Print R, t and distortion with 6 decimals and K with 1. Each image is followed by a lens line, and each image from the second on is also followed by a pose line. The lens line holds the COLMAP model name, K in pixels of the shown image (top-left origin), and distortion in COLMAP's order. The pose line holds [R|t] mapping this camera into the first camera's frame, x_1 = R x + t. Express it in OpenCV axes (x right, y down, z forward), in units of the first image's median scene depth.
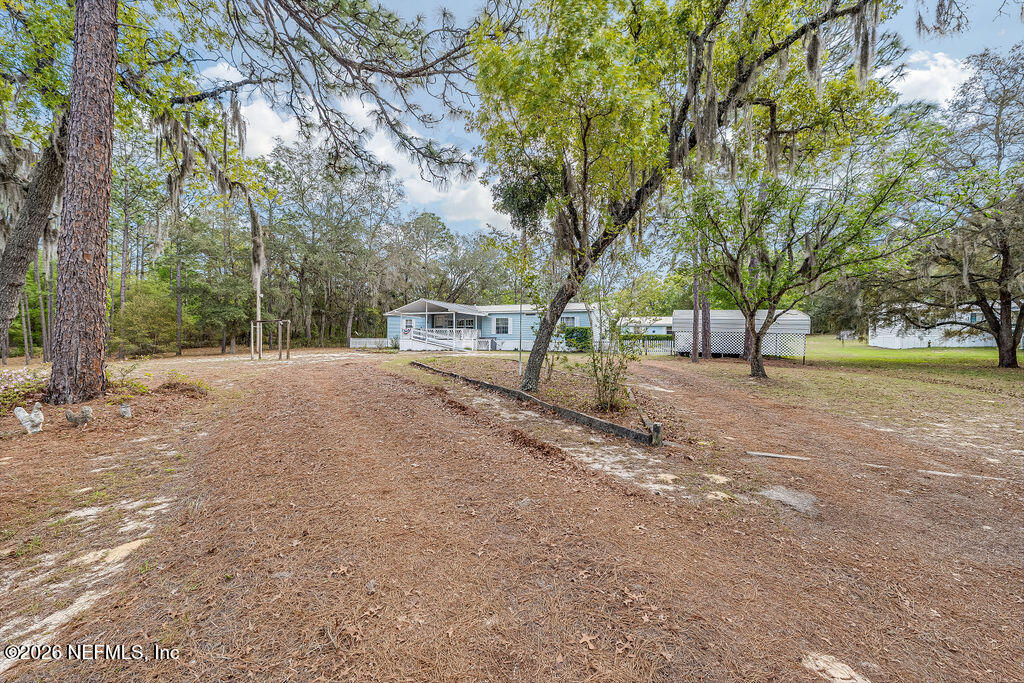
lens RADIAL K [[428.5, 0, 503.9], [0, 428.5, 337.0], [0, 0, 1]] dist [0.031998, -0.001695]
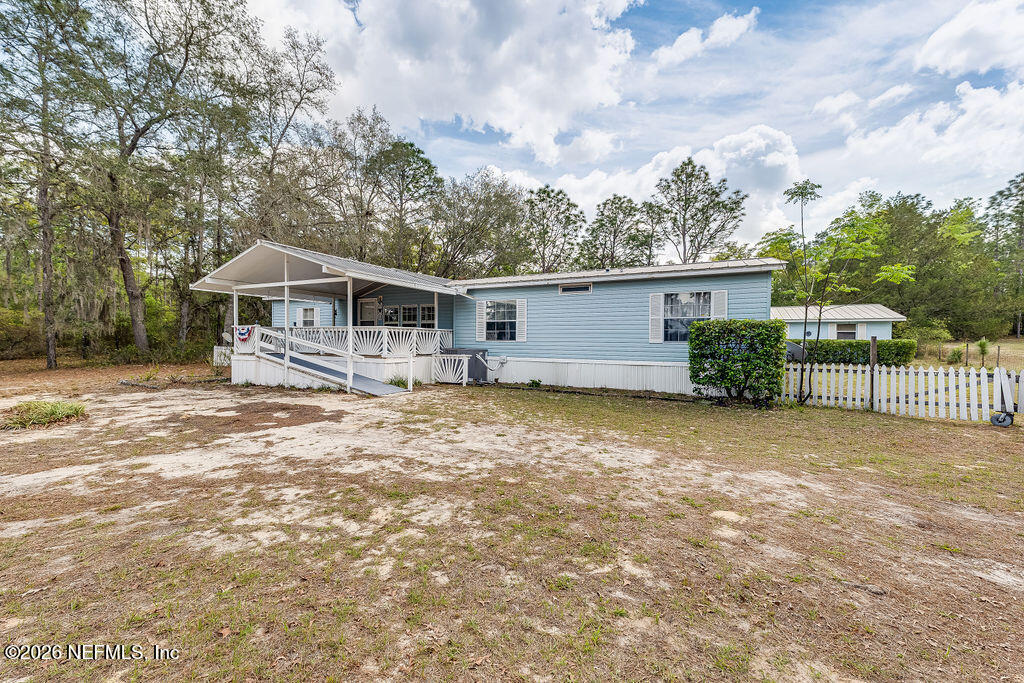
lens RADIAL K [[428.5, 0, 508.4], [0, 428.5, 348.8], [0, 0, 1]] dist [0.031998, -0.001695]
pose [[0.997790, 0.001999, -0.066418, 0.028933], [-0.000411, 0.999714, 0.023919, -0.009284], [0.066447, -0.023839, 0.997505, 0.603150]]
